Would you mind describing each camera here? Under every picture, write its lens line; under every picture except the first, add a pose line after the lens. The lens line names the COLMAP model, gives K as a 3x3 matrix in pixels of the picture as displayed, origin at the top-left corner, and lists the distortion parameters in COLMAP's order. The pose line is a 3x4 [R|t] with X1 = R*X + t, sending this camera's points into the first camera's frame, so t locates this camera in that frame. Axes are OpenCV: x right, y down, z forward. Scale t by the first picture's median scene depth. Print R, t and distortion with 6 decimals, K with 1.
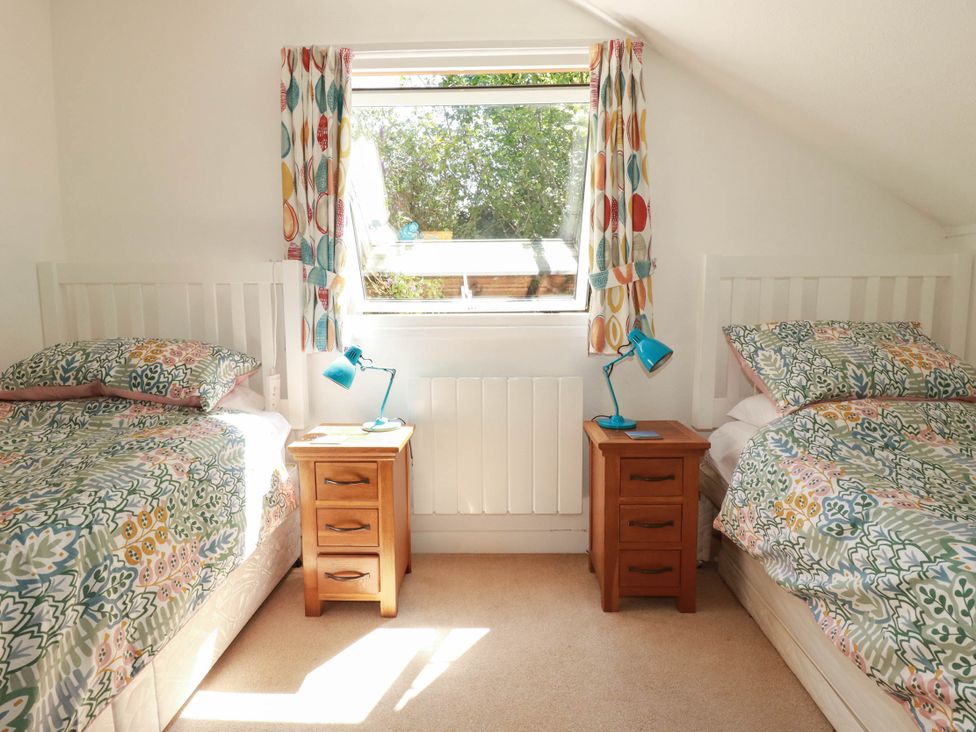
lens RADIAL K [[511.9, 0, 487.9], [0, 511.9, 360.0], [0, 0, 1]] dist [-0.001169, -0.015790]
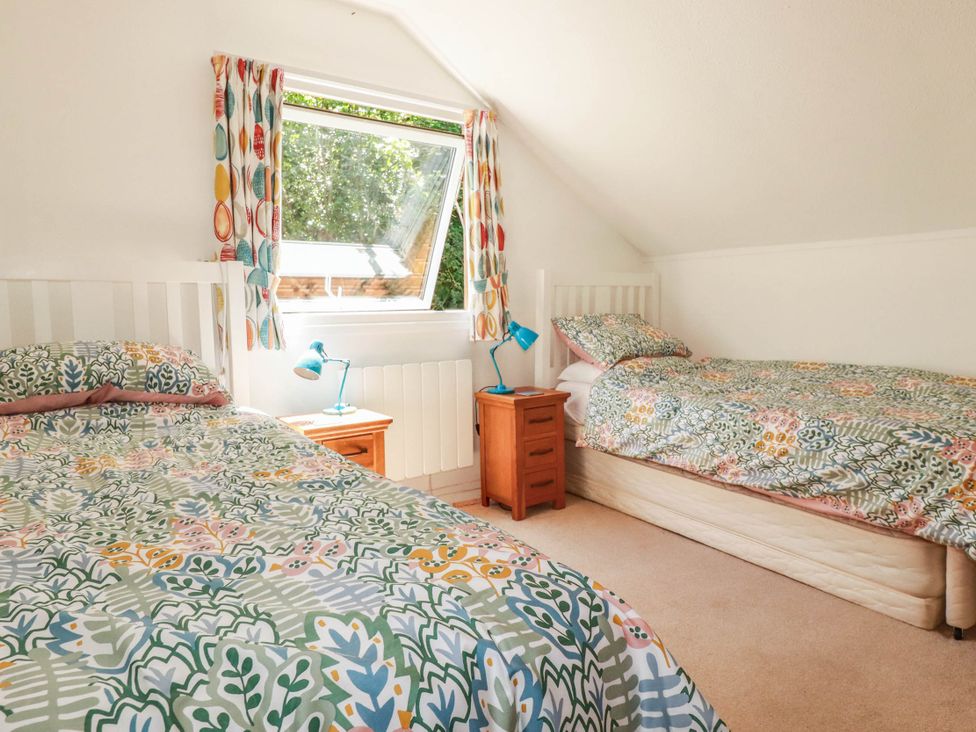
lens RADIAL K [[623.3, 0, 488.8], [0, 623.3, 361.4], [0, 0, 1]] dist [0.002386, -0.017775]
pose [[0.788338, -0.058036, 0.612499, -0.803036], [0.069219, 0.997587, 0.005433, 0.035693], [-0.611336, 0.038113, 0.790453, -0.304818]]
